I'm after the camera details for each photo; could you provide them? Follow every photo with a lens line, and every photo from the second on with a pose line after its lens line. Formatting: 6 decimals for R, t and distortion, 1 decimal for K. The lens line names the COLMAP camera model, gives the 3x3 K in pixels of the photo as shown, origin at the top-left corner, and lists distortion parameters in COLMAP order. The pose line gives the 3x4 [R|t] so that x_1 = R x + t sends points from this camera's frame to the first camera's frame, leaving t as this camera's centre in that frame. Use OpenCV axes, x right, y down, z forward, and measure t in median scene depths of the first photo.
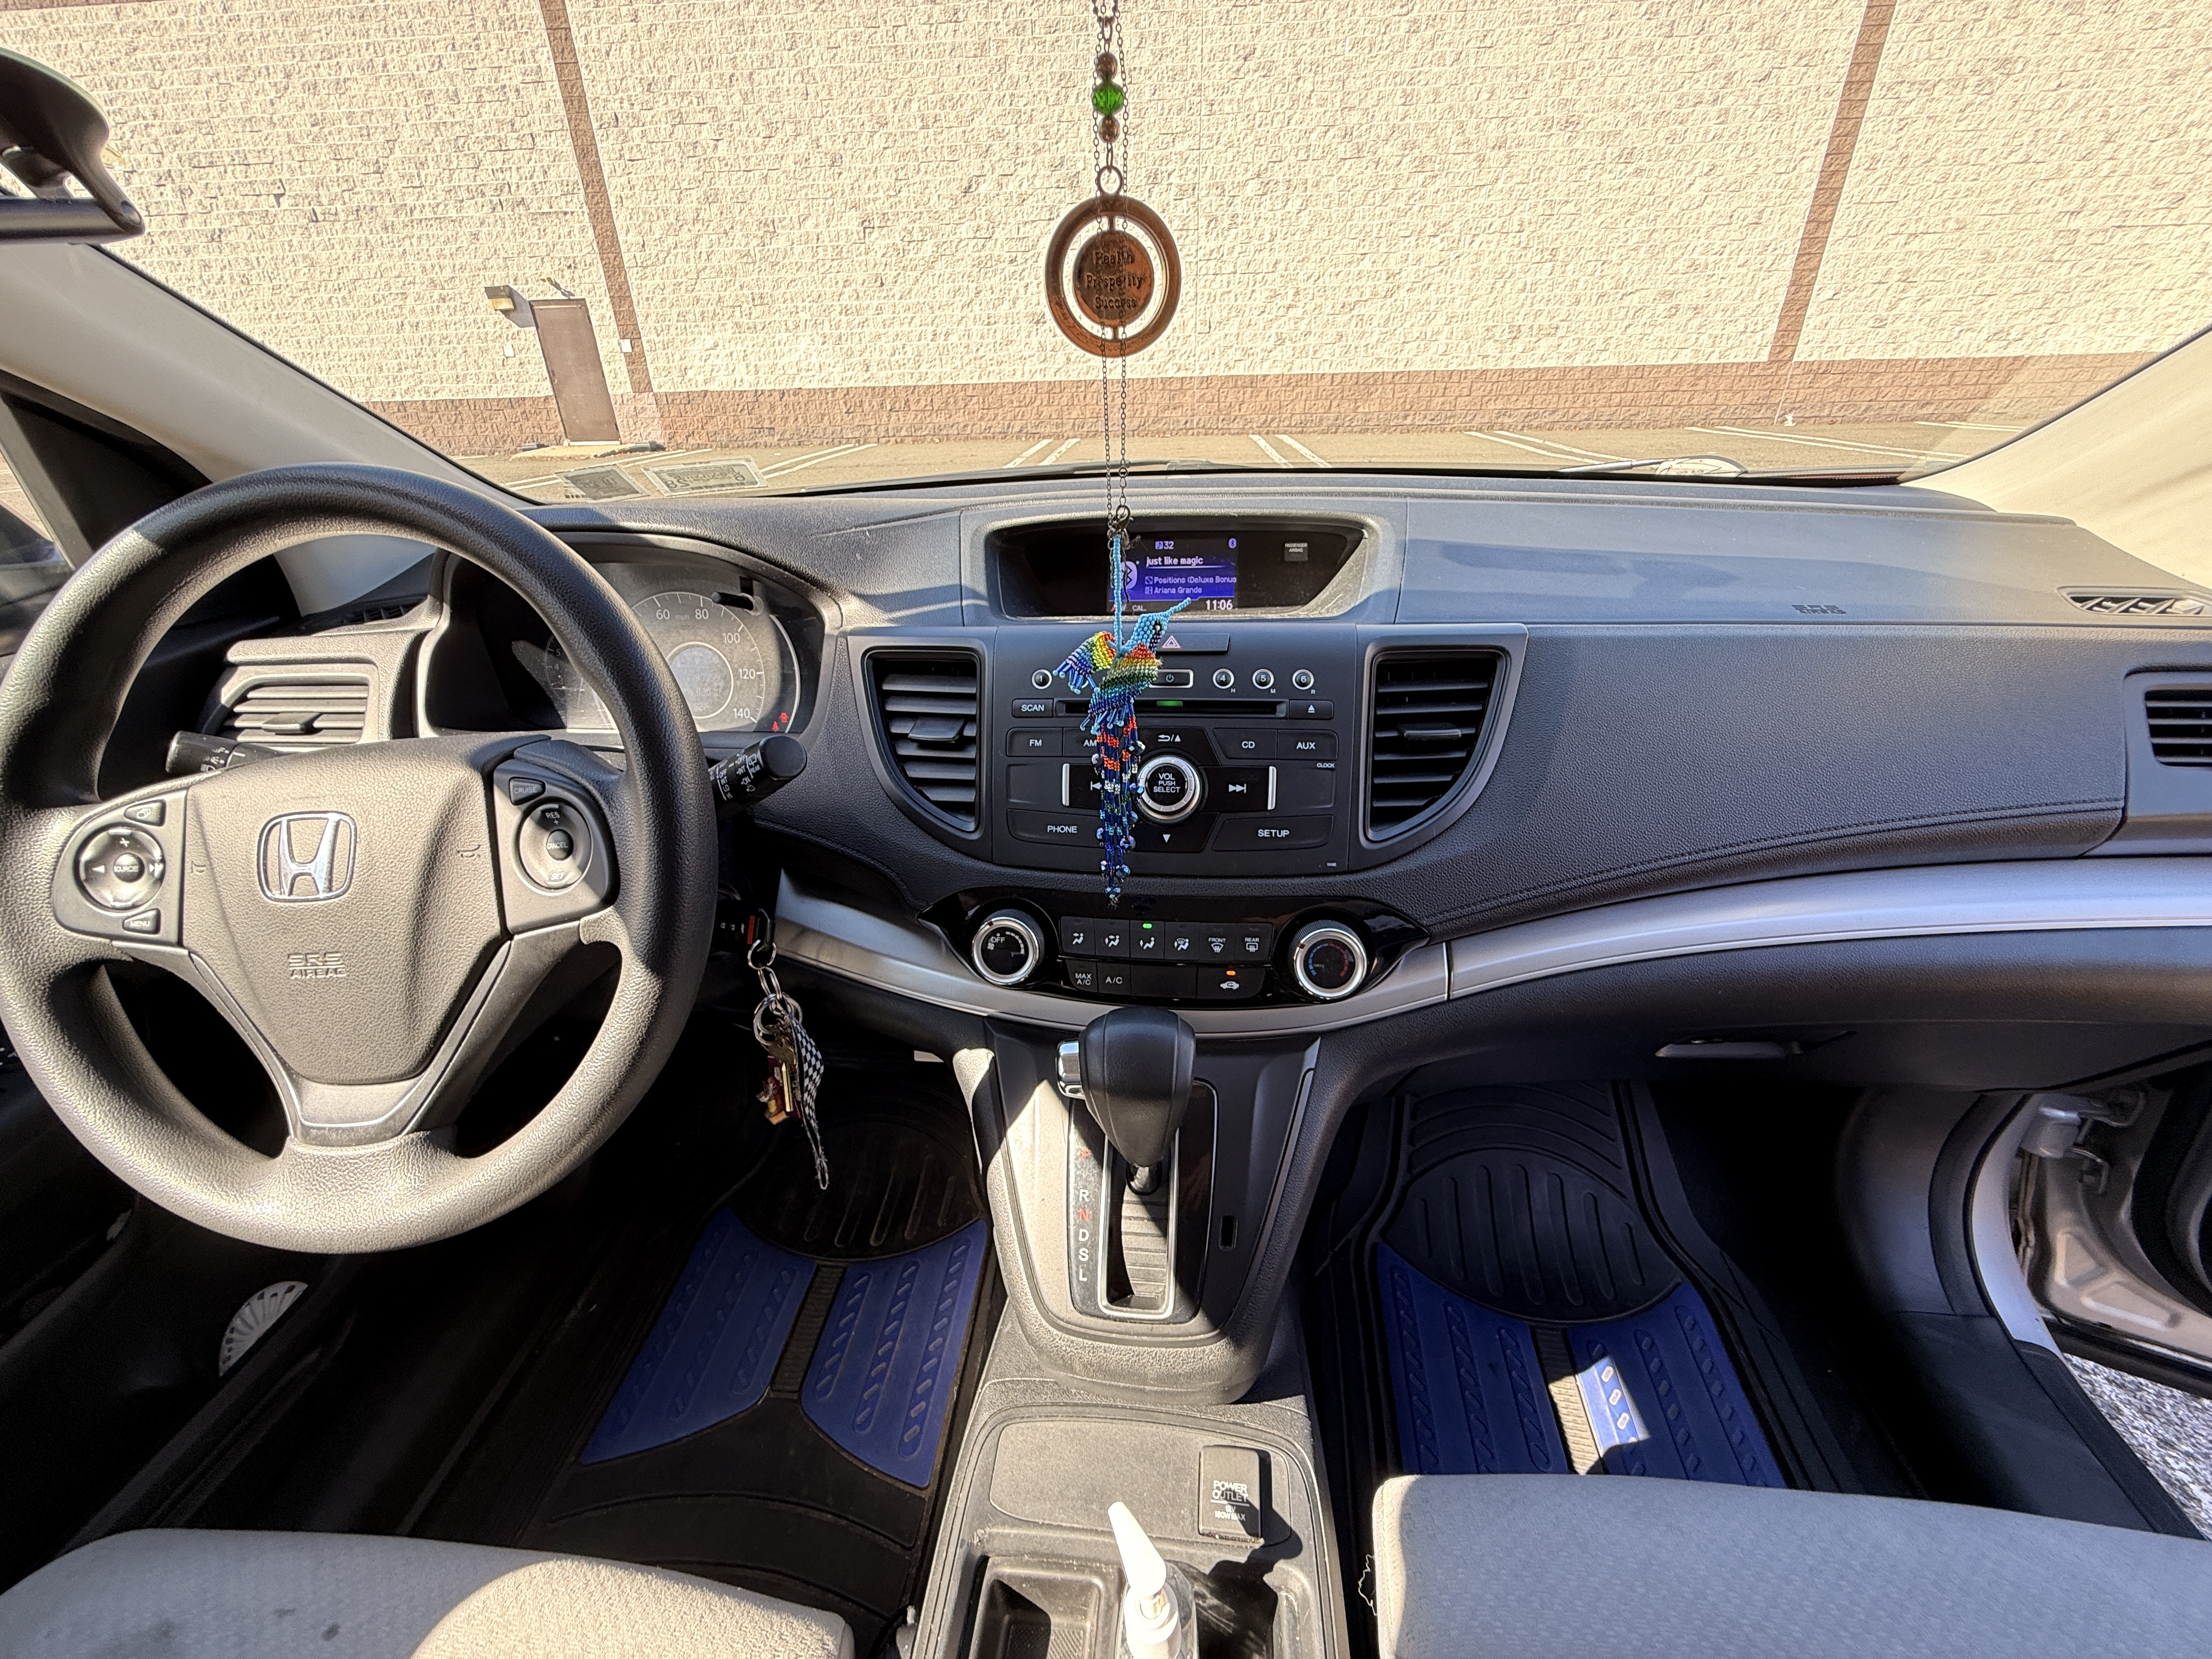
lens RADIAL K [[893.8, 0, 1119.2], [0, 893.8, 831.4], [0, 0, 1]] dist [-0.001146, 0.000058]
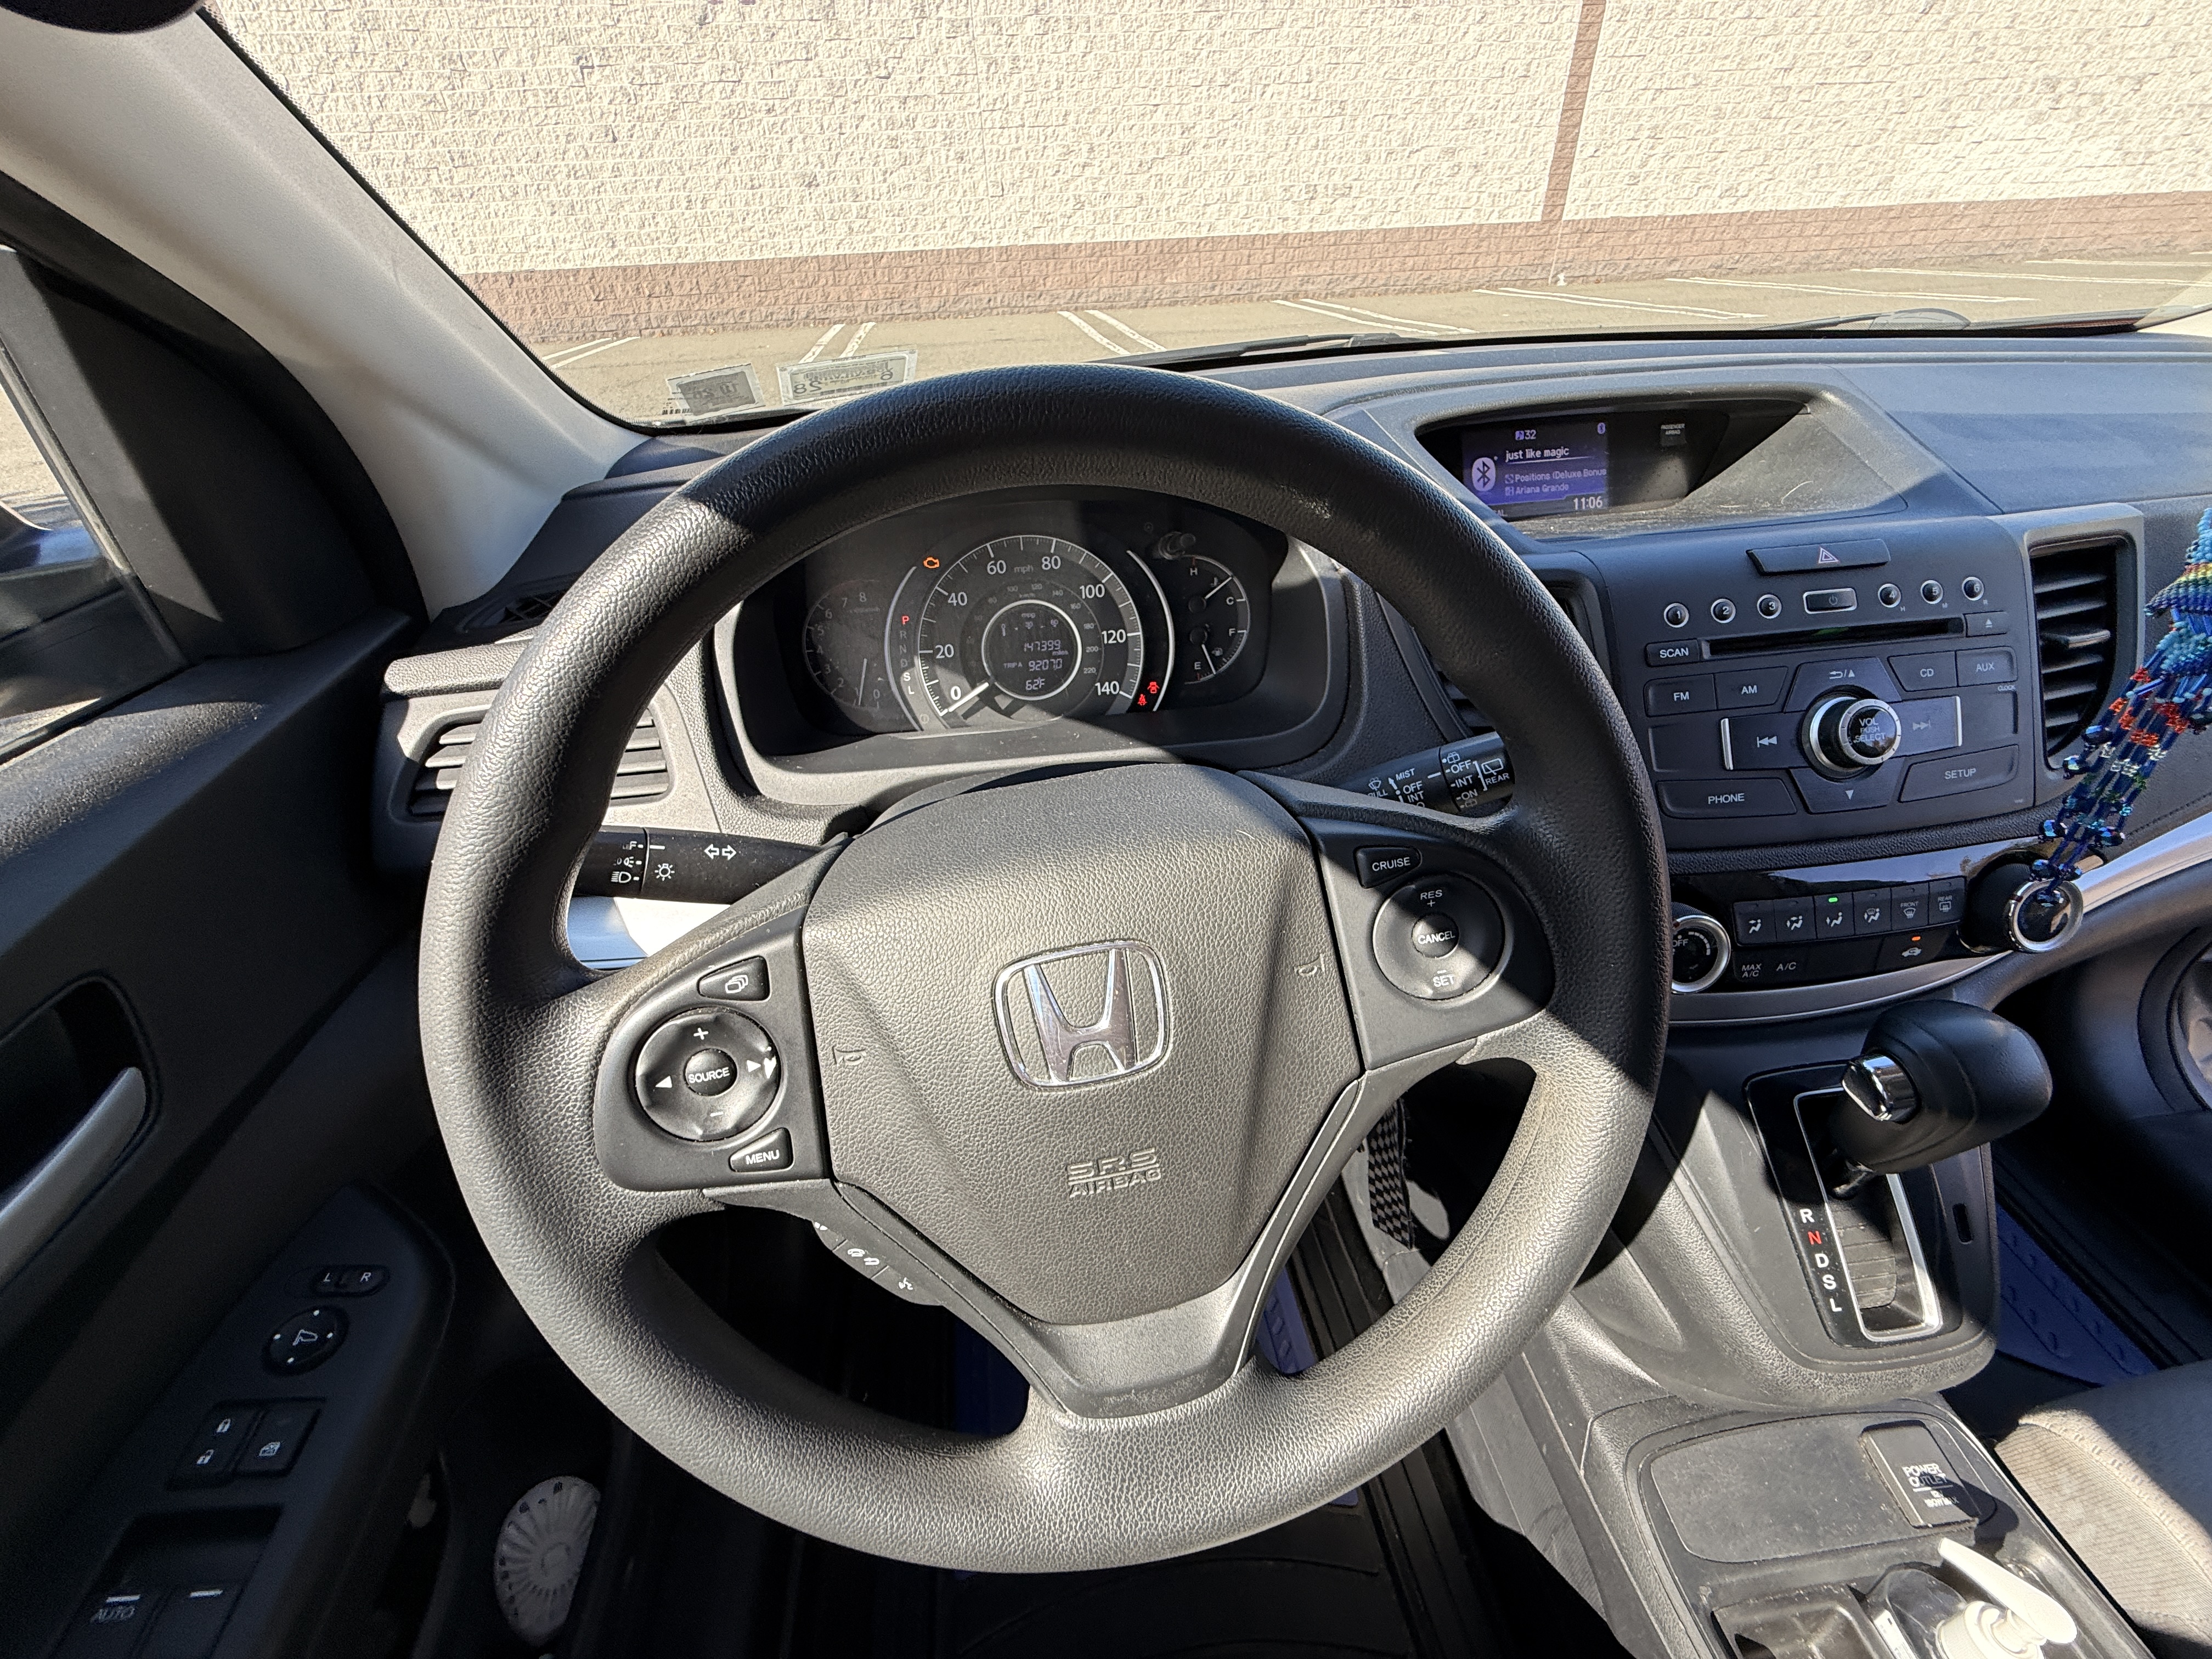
lens RADIAL K [[890.5, 0, 1106.0], [0, 890.5, 829.5], [0, 0, 1]] dist [-0.000780, -0.000141]
pose [[0.975581, -0.133145, 0.174681, -0.043759], [0.113551, 0.986527, 0.117777, -0.007757], [-0.188009, -0.095066, 0.977556, 0.017253]]
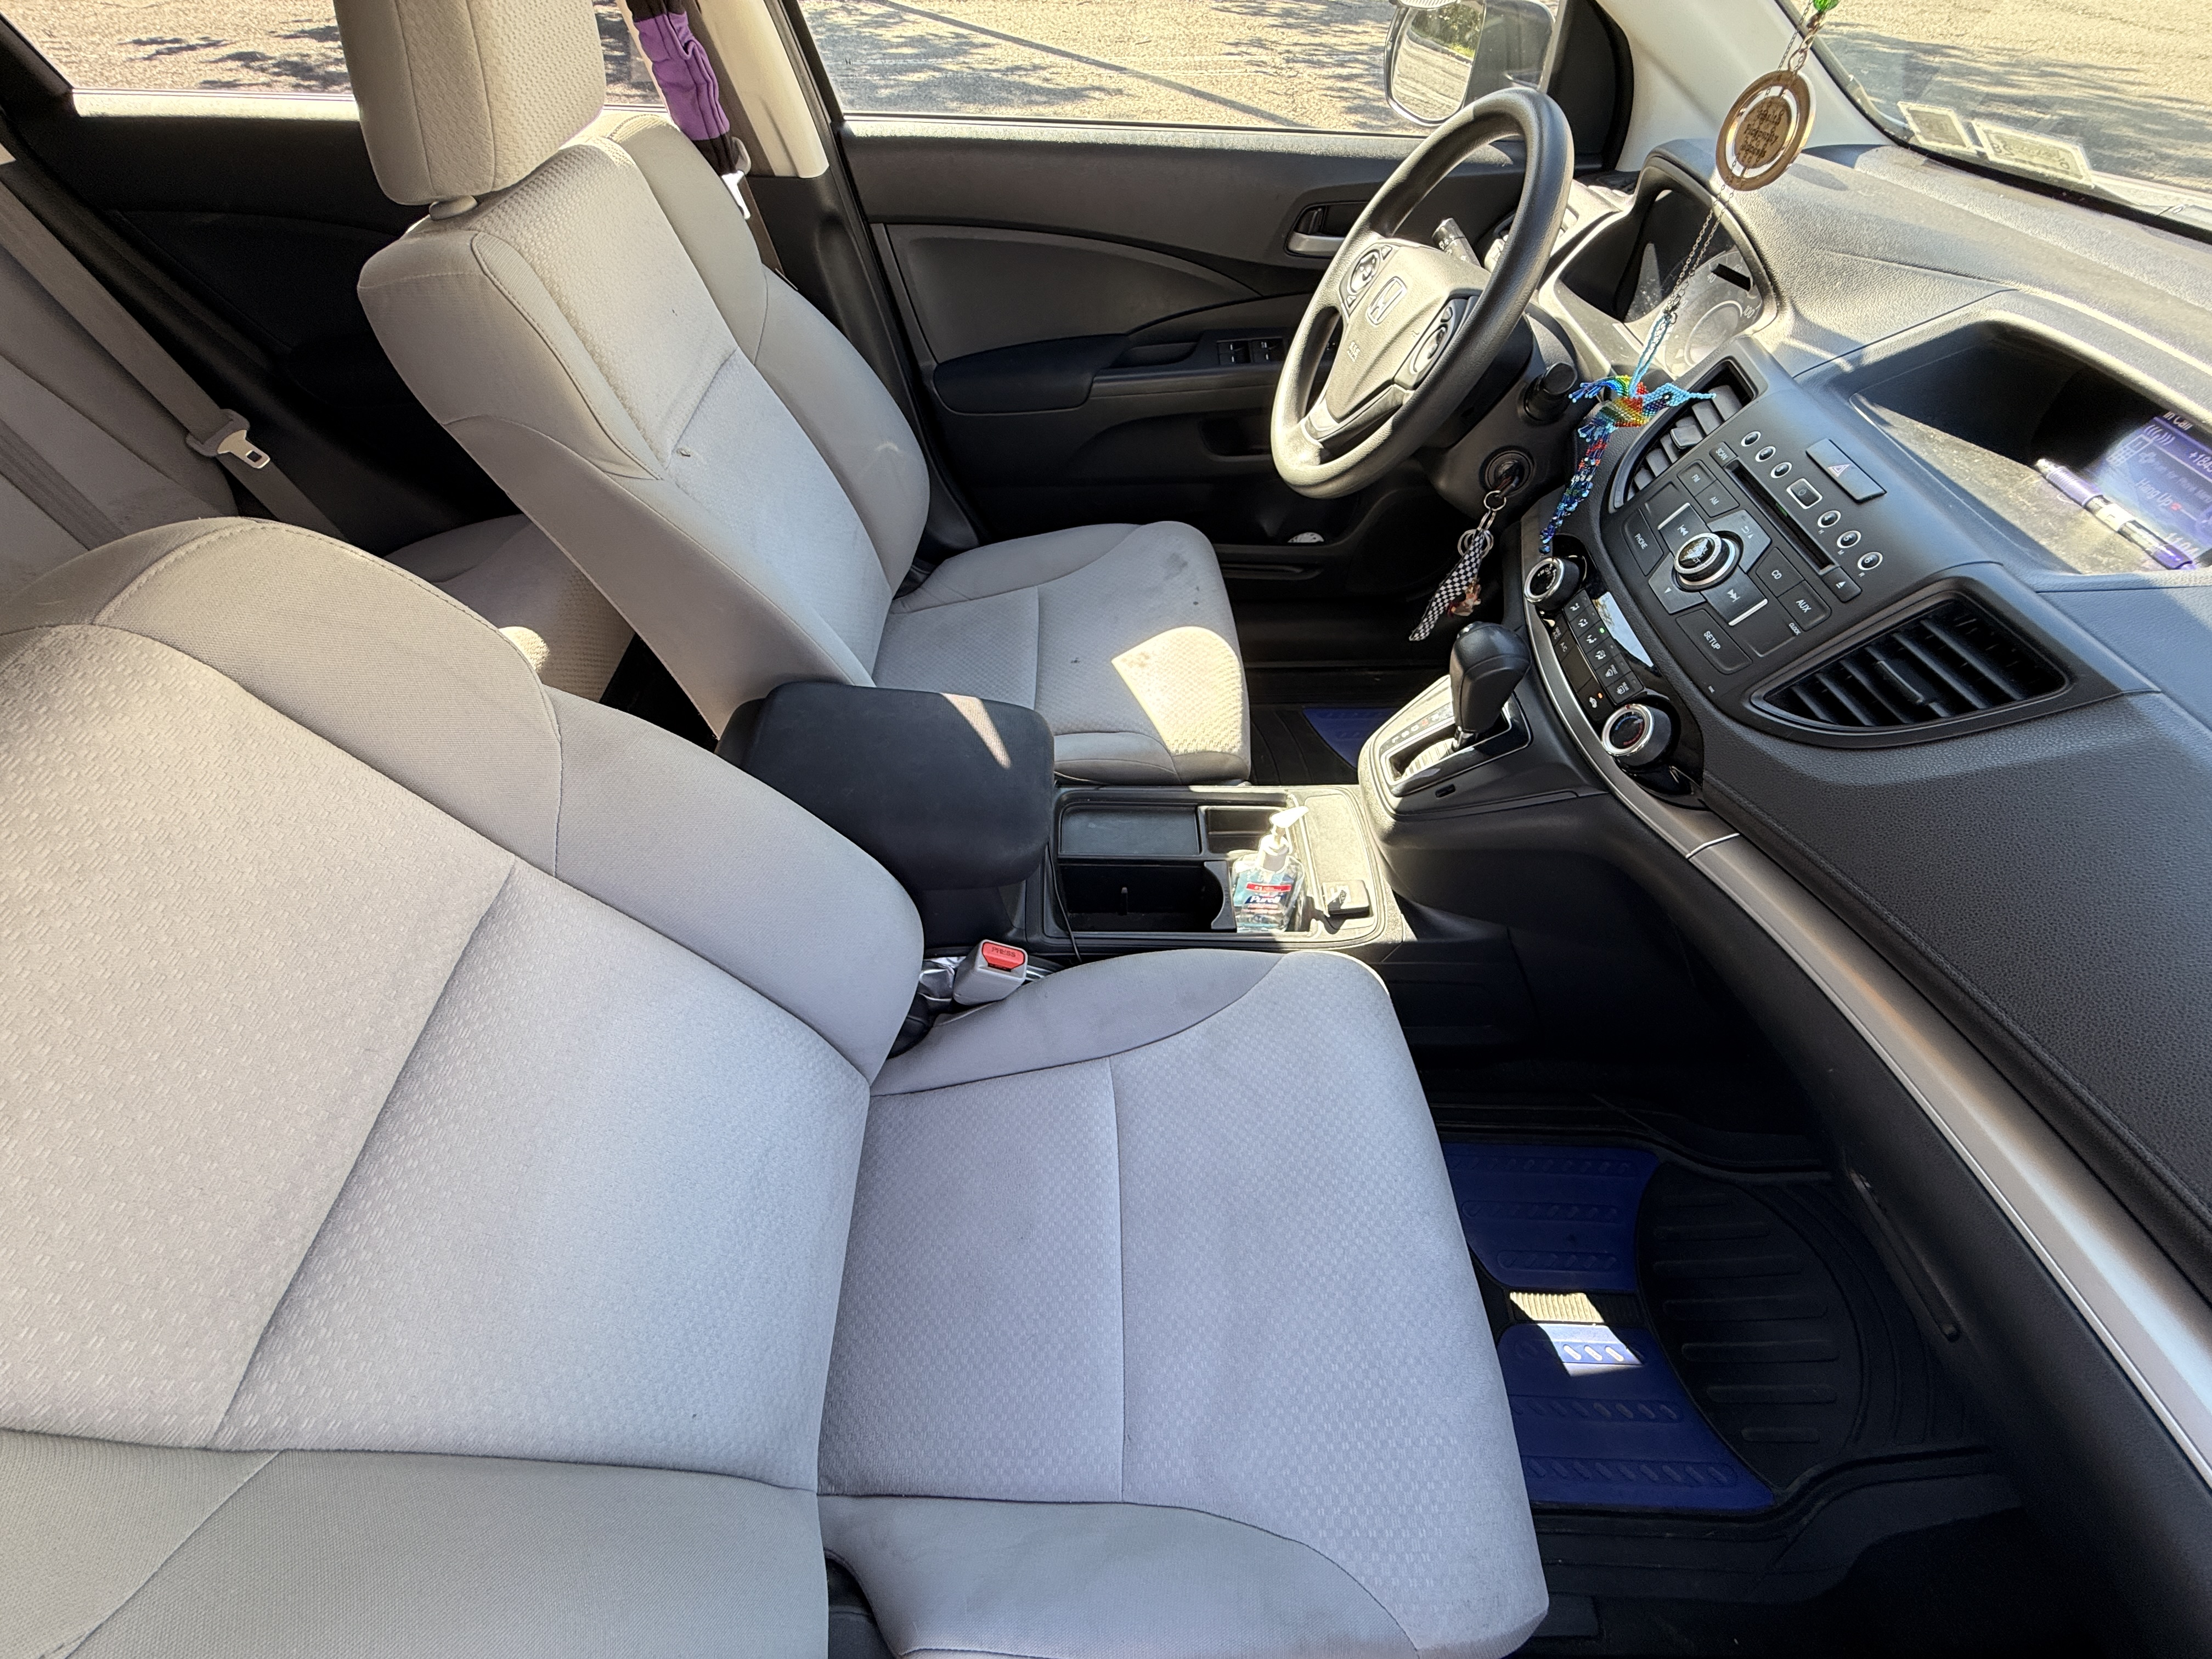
lens RADIAL K [[875.4, 0, 1111.6], [0, 875.4, 832.7], [0, 0, 1]] dist [0.000847, 0.000228]
pose [[0.126565, 0.792009, -0.597246, 0.054953], [-0.482565, 0.575200, 0.660512, -0.013383], [0.866667, 0.204612, 0.454996, -0.011104]]
